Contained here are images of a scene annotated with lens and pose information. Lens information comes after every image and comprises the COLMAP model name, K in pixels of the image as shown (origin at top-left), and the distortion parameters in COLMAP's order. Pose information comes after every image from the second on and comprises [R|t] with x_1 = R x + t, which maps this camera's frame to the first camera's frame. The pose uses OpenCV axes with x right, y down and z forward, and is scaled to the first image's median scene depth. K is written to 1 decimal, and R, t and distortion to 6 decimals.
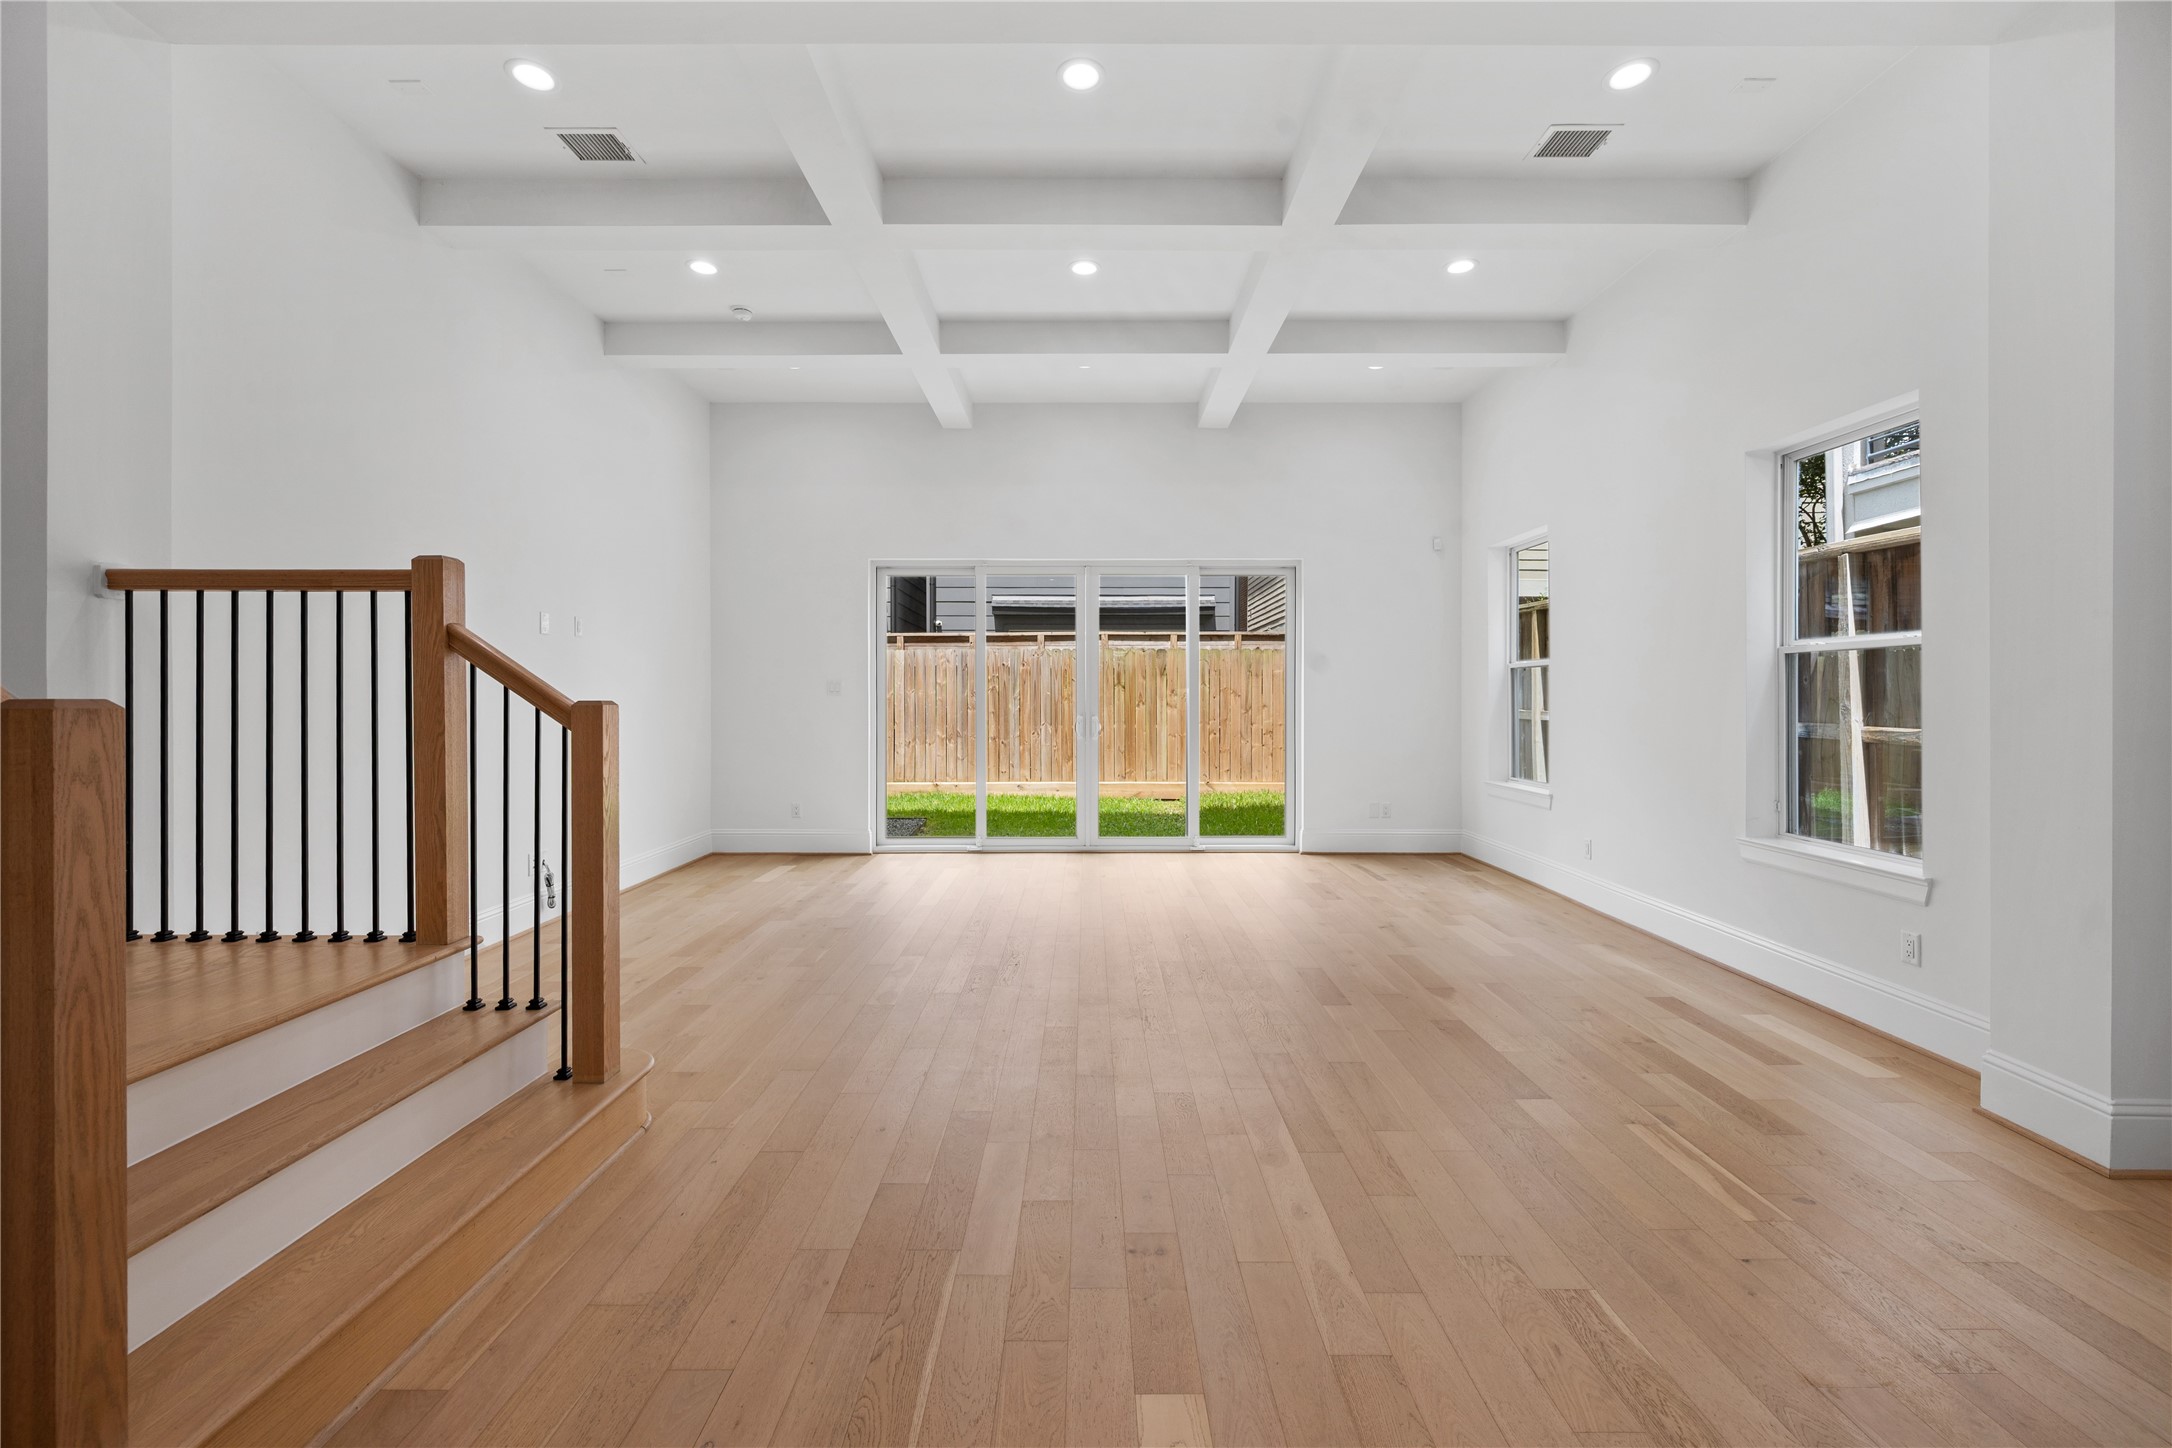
lens RADIAL K [[894.6, 0, 1084.4], [0, 894.6, 691.9], [0, 0, 1]] dist [-0.000256, -0.000538]
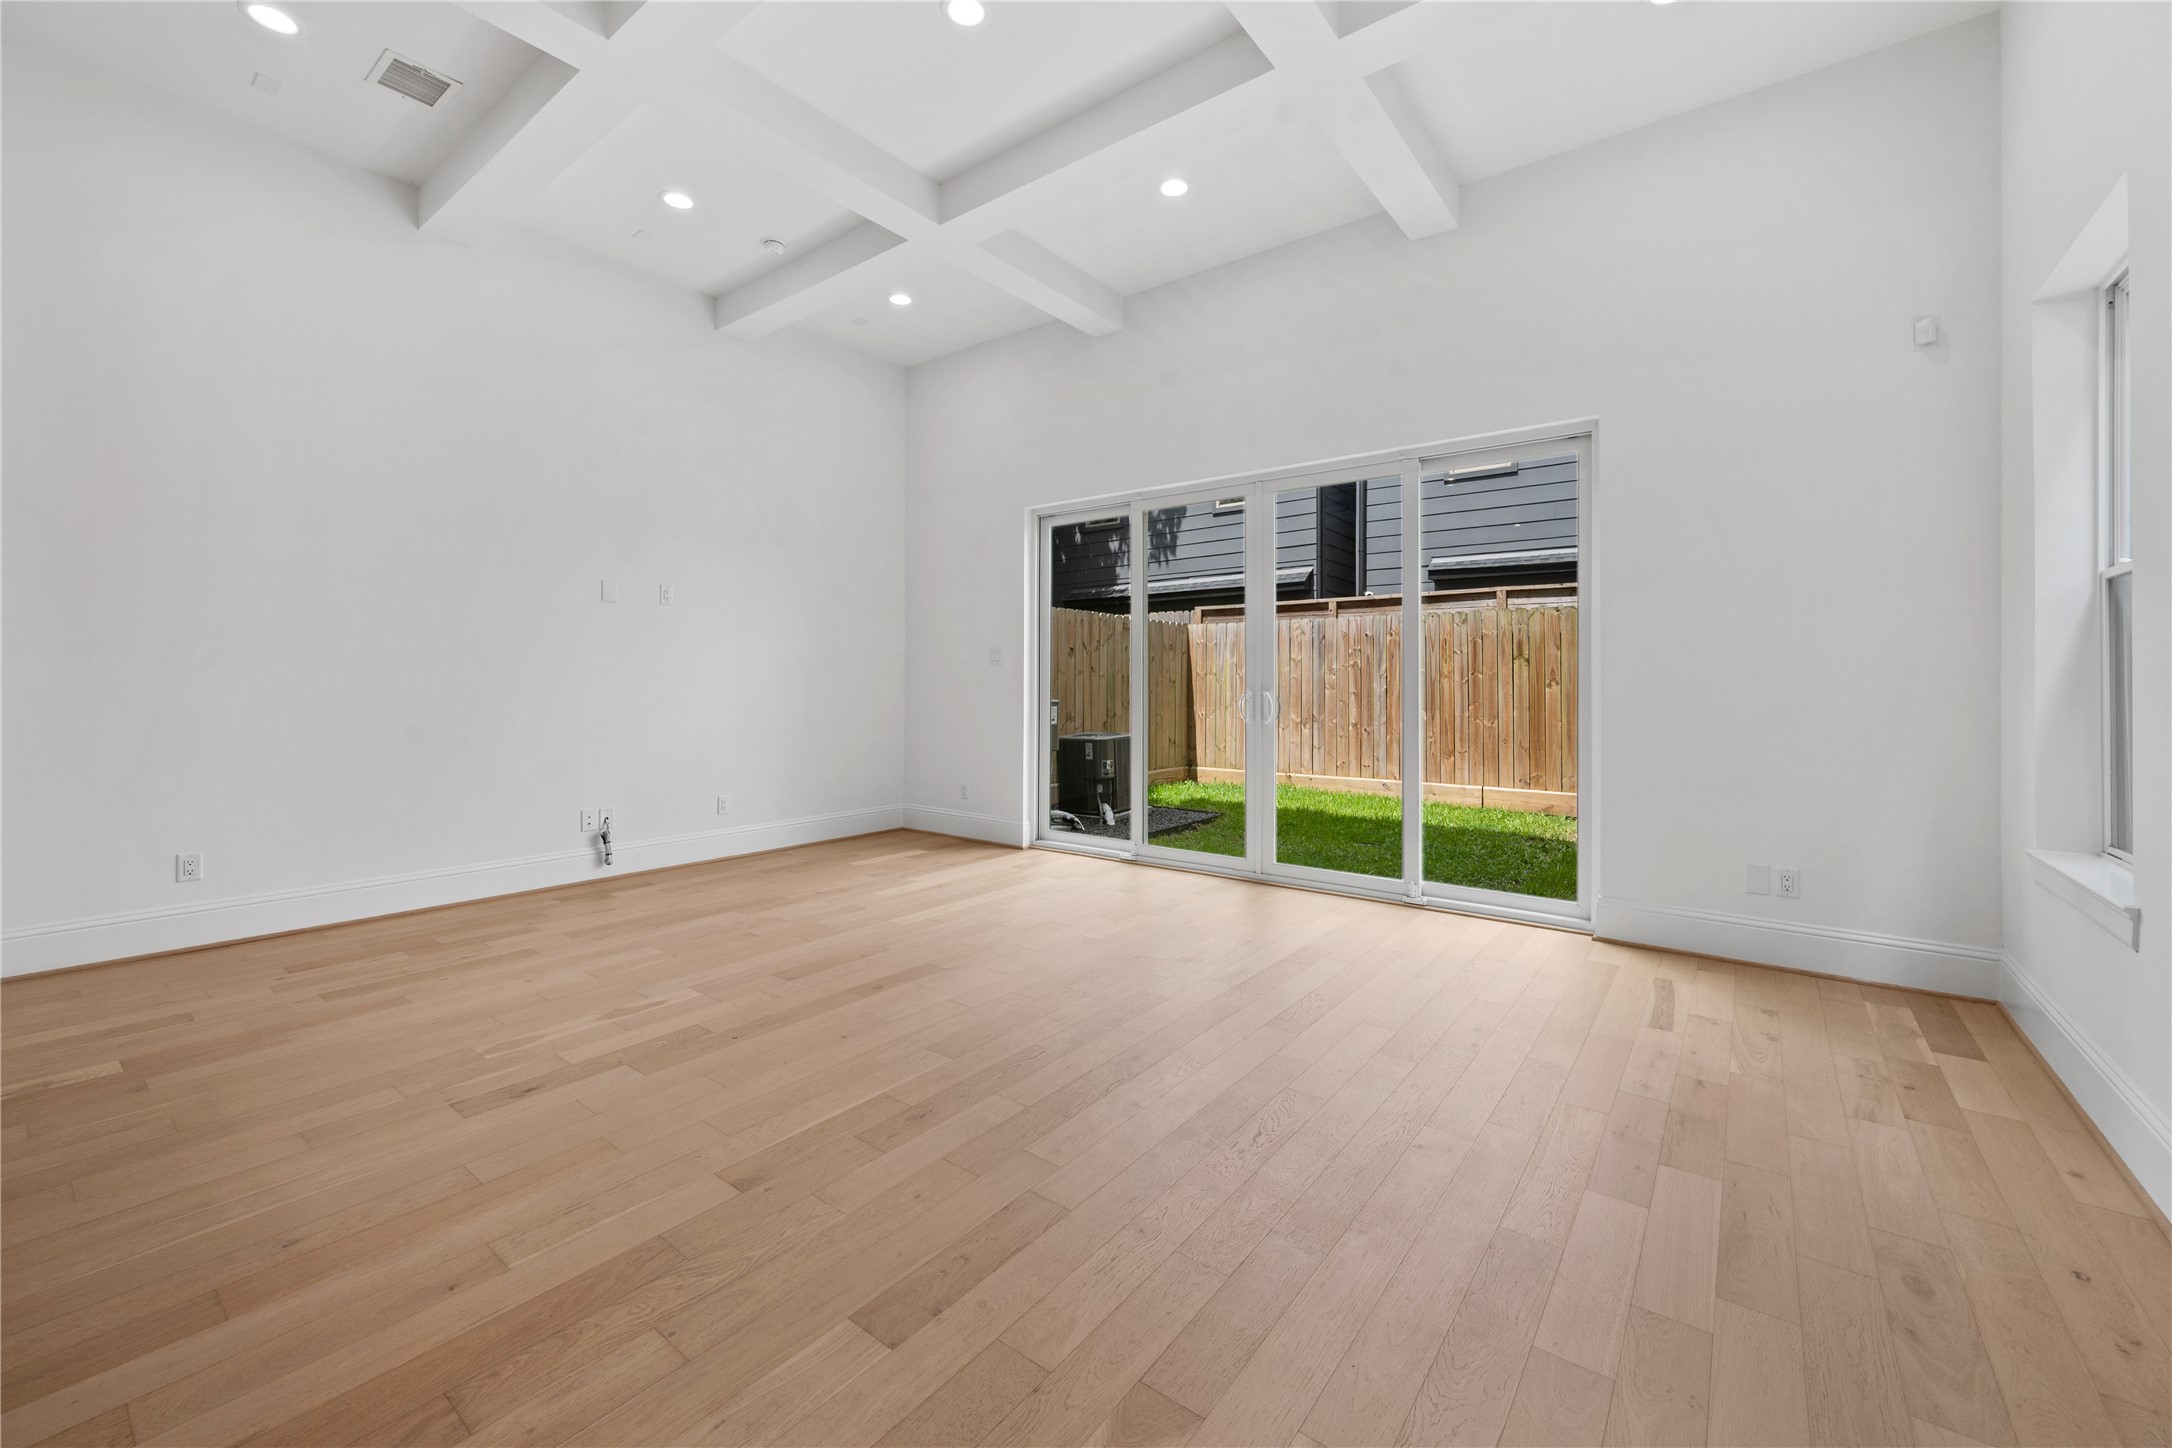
lens RADIAL K [[856.5, 0, 1107.3], [0, 856.5, 677.4], [0, 0, 1]] dist [-0.000006, 0.000756]
pose [[0.798923, 0.000037, -0.601433, 0.208402], [-0.001801, 0.999996, -0.002332, 0.011468], [0.601431, 0.002946, 0.798920, 0.248988]]
